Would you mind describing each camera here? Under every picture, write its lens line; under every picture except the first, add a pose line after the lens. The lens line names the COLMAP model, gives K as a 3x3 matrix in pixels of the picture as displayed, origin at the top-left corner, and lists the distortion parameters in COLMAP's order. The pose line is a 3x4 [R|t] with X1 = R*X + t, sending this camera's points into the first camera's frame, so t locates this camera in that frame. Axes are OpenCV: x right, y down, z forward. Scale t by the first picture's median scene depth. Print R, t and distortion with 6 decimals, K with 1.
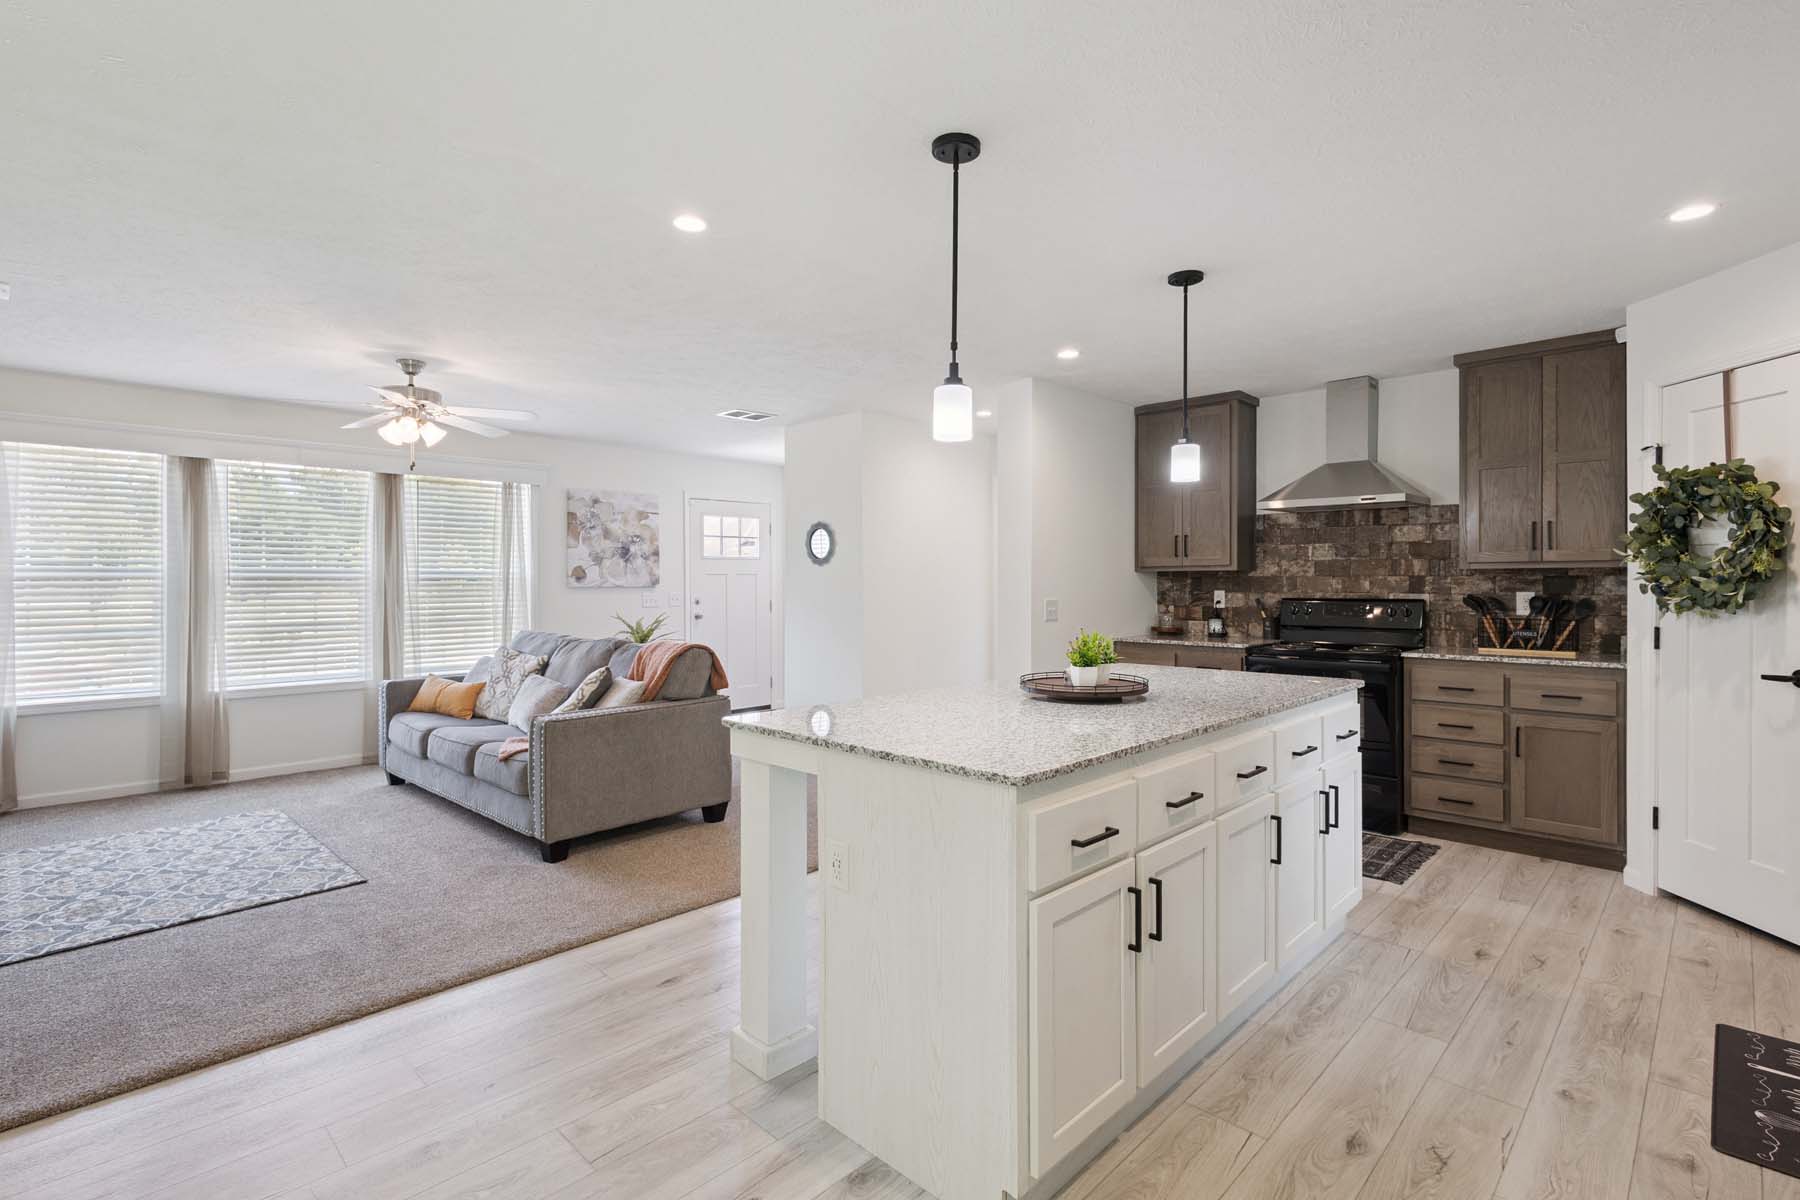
lens RADIAL K [[838.2, 0, 905.8], [0, 838.2, 583.8], [0, 0, 1]] dist [0.002271, 0.000000]
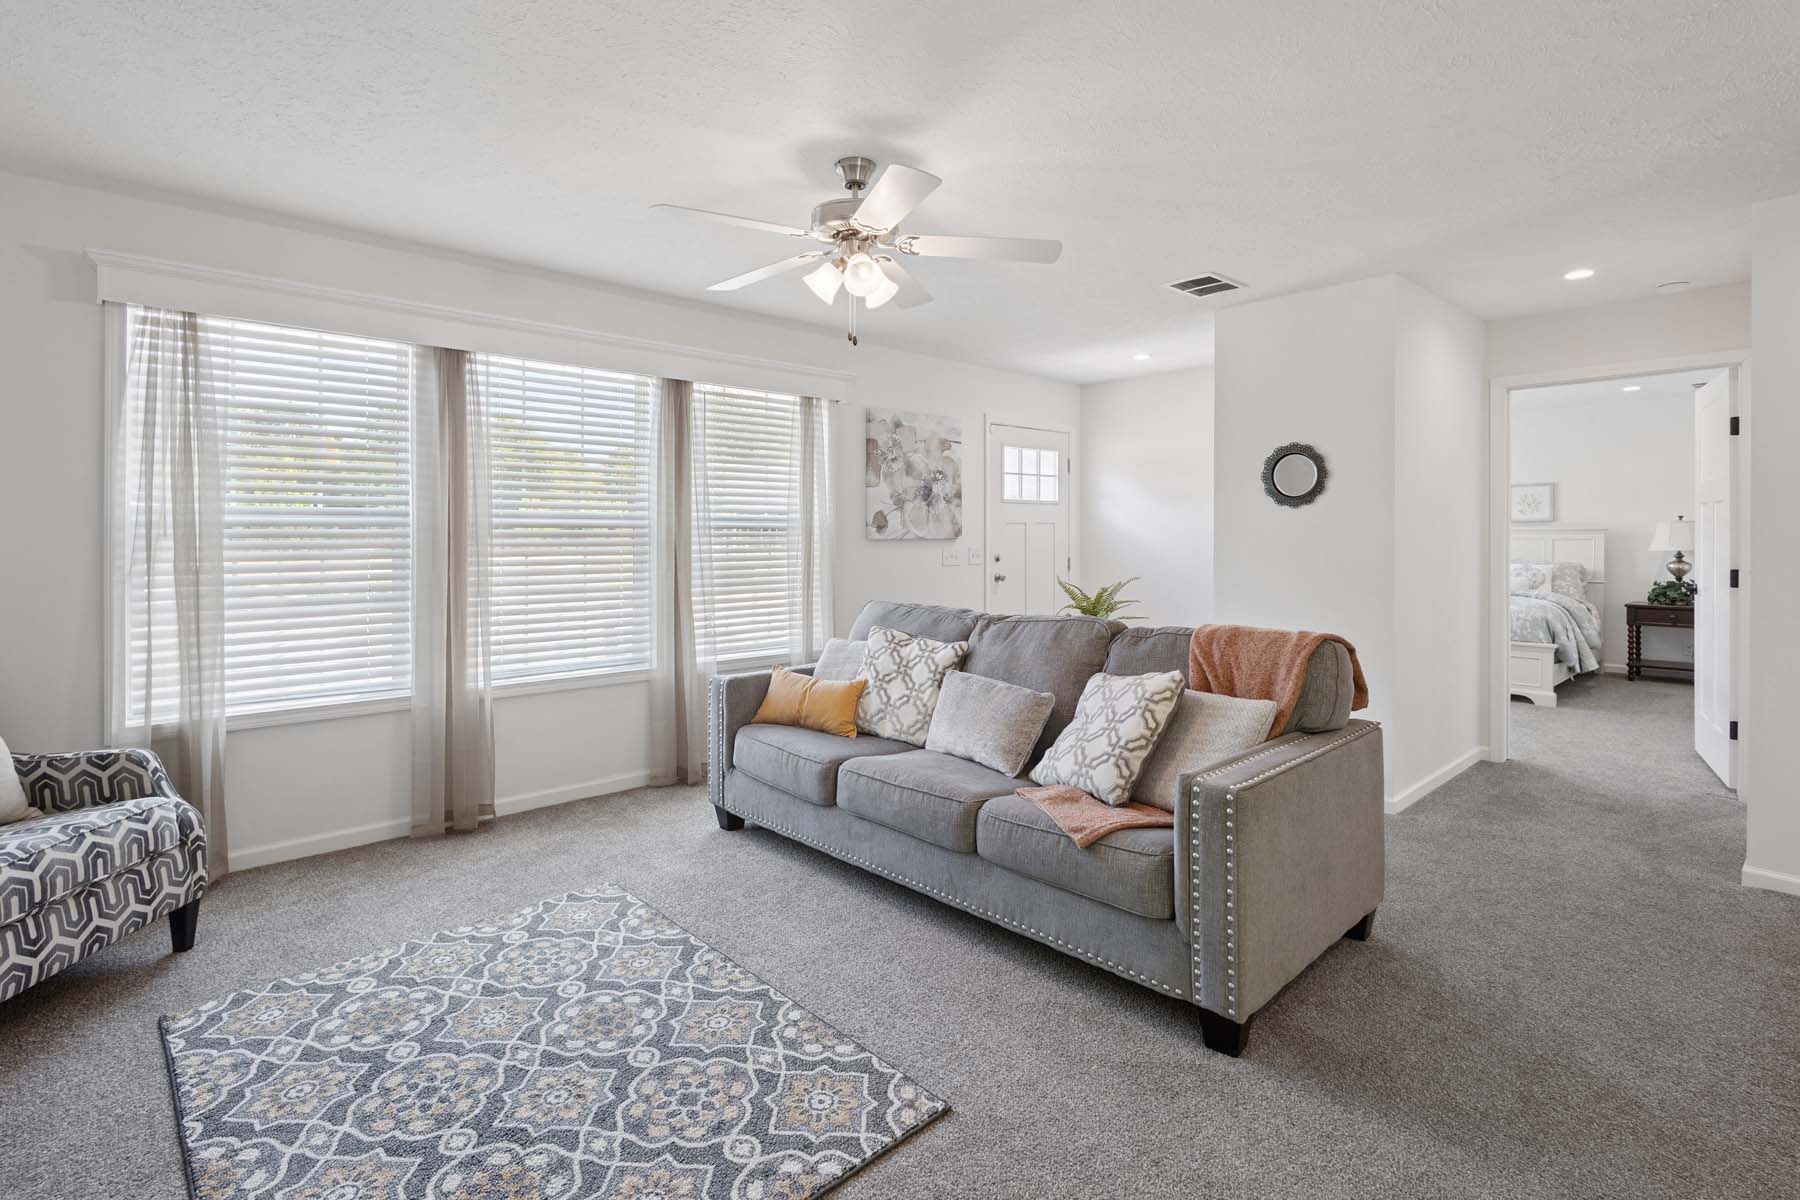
lens RADIAL K [[849.4, 0, 894.0], [0, 849.4, 540.6], [0, 0, 1]] dist [0.004008, 0.000506]
pose [[0.997842, 0.000891, -0.065662, -0.448989], [-0.000706, 0.999996, 0.002841, 0.004228], [0.065664, -0.002788, 0.997838, 0.334498]]
